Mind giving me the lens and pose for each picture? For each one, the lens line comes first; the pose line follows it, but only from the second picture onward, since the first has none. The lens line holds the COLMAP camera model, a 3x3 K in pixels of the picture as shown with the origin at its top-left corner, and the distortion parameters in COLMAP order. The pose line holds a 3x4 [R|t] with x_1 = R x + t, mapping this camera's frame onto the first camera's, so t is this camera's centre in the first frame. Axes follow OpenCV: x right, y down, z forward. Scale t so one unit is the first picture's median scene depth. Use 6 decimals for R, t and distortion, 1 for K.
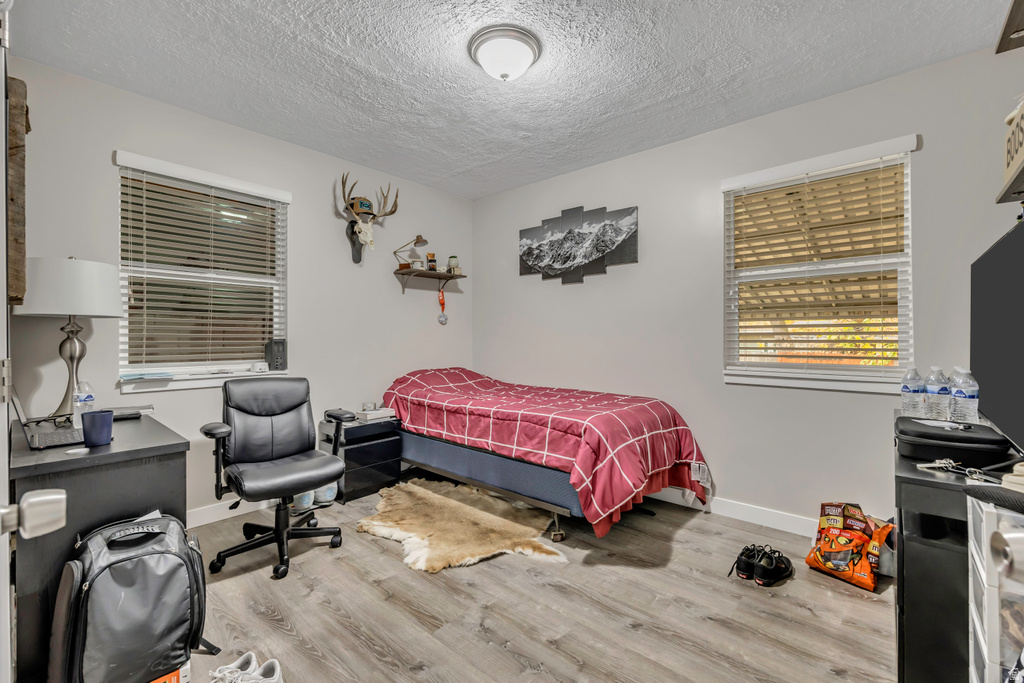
lens RADIAL K [[432.0, 0, 505.5], [0, 432.0, 324.6], [0, 0, 1]] dist [-0.000861, -0.000054]
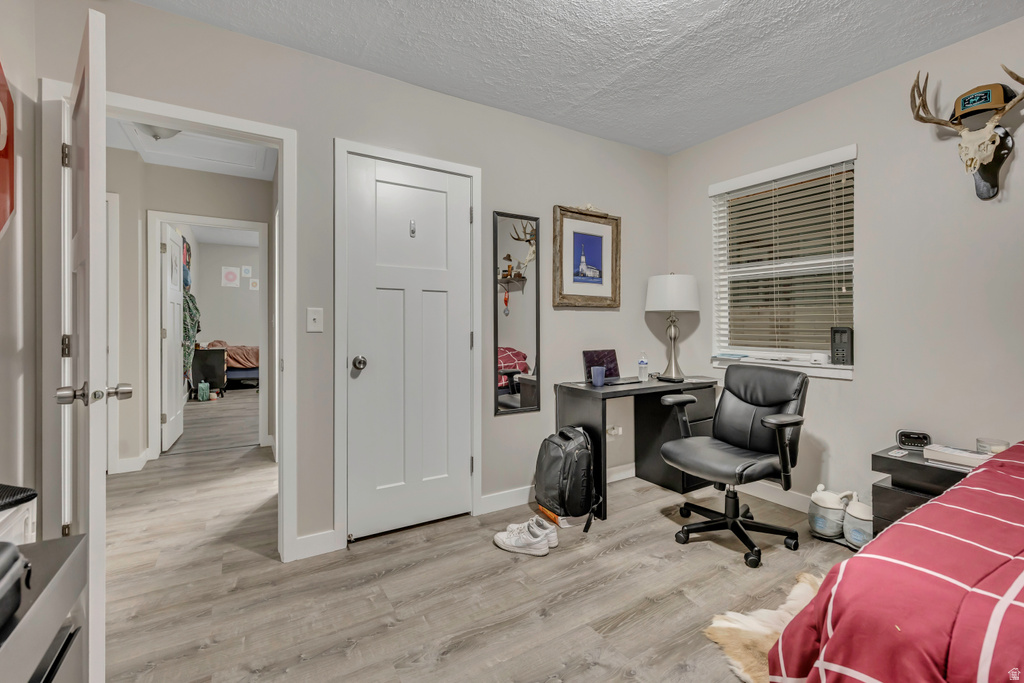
lens RADIAL K [[432.0, 0, 505.5], [0, 432.0, 324.6], [0, 0, 1]] dist [-0.000861, -0.000054]
pose [[-0.279151, 0.001770, -0.960246, 0.639673], [0.027309, 0.999608, -0.006096, 0.021629], [0.959859, -0.027925, -0.279090, 0.856869]]
